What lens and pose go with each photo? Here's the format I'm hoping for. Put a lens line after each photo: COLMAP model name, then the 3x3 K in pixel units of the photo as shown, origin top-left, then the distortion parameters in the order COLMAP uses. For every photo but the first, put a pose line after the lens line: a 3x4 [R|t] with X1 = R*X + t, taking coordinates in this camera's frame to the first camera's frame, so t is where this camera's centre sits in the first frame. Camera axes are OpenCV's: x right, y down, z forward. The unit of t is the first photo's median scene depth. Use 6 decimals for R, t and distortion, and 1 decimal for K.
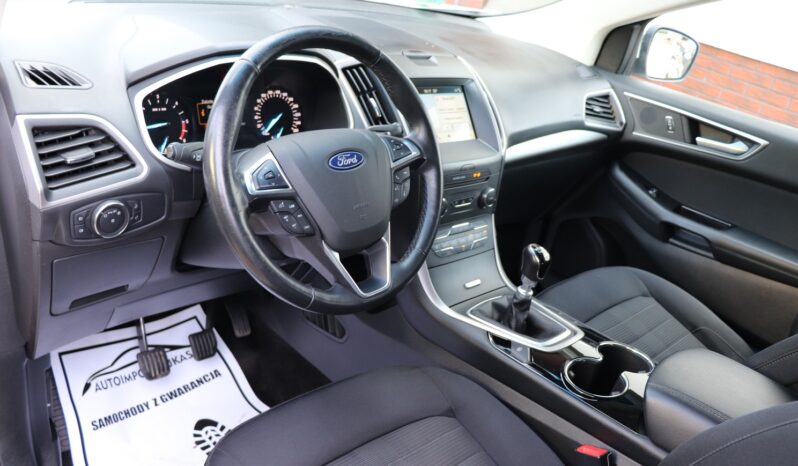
lens RADIAL K [[642.4, 0, 392.0], [0, 642.4, 233.0], [0, 0, 1]] dist [-0.133150, -0.005452]
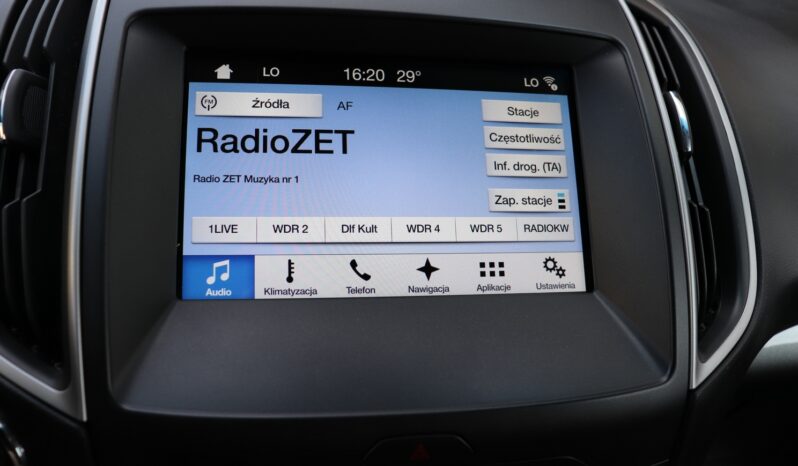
lens RADIAL K [[663.8, 0, 394.9], [0, 663.8, 230.9], [0, 0, 1]] dist [-0.165308, 0.133595]
pose [[0.835332, 0.119622, -0.536573, 0.199492], [-0.168054, 0.984880, -0.042057, -0.149341], [0.523429, 0.125305, 0.842805, 0.772310]]
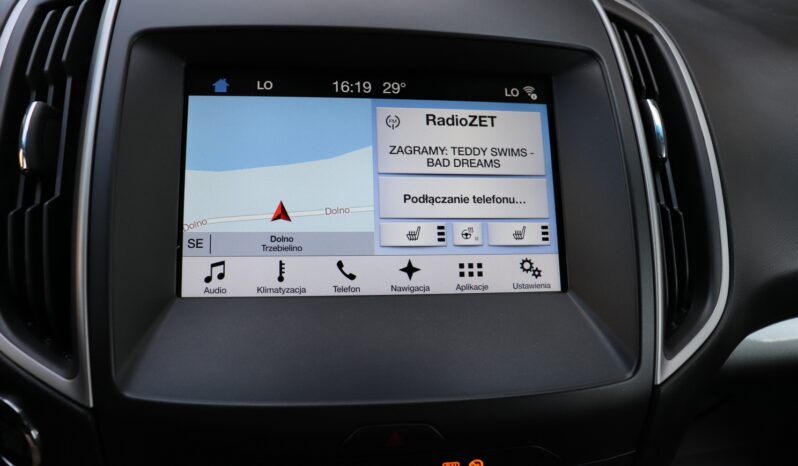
lens RADIAL K [[663.8, 0, 392.2], [0, 663.8, 229.1], [0, 0, 1]] dist [-0.165308, 0.133595]
pose [[0.817327, 0.127715, -0.561841, 0.218492], [-0.171815, 0.984784, -0.026088, -0.155209], [0.549960, 0.117855, 0.826834, 0.764683]]
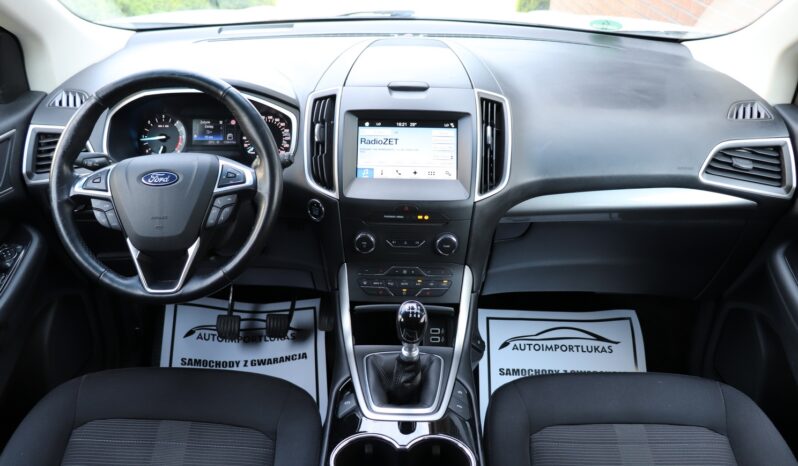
lens RADIAL K [[663.8, 0, 403.7], [0, 663.8, 230.2], [0, 0, 1]] dist [-0.165308, 0.133595]
pose [[0.723120, 0.166548, -0.670343, 0.727774], [-0.190296, 0.980974, 0.038447, -0.100253], [0.663992, 0.099762, 0.741055, 0.265559]]
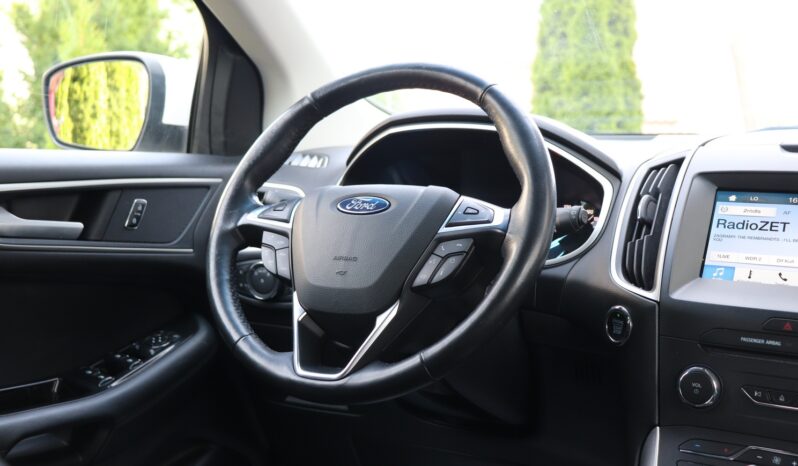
lens RADIAL K [[933.9, 0, 402.6], [0, 933.9, 234.0], [0, 0, 1]] dist [0.005758, 0.000000]
pose [[0.315776, -0.088458, -0.944702, 0.660902], [-0.381319, 0.899872, -0.211720, 0.090962], [0.868839, 0.427089, 0.250427, 0.509362]]
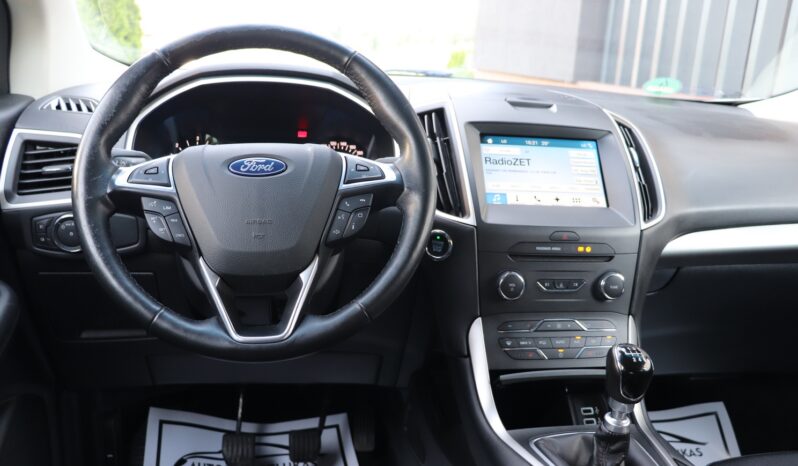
lens RADIAL K [[663.8, 0, 404.8], [0, 663.8, 235.2], [0, 0, 1]] dist [-0.165308, 0.133595]
pose [[0.831680, 0.001700, -0.555252, 0.353925], [-0.152918, 0.962026, -0.226101, 0.083430], [0.533783, 0.272952, 0.800358, 0.305086]]
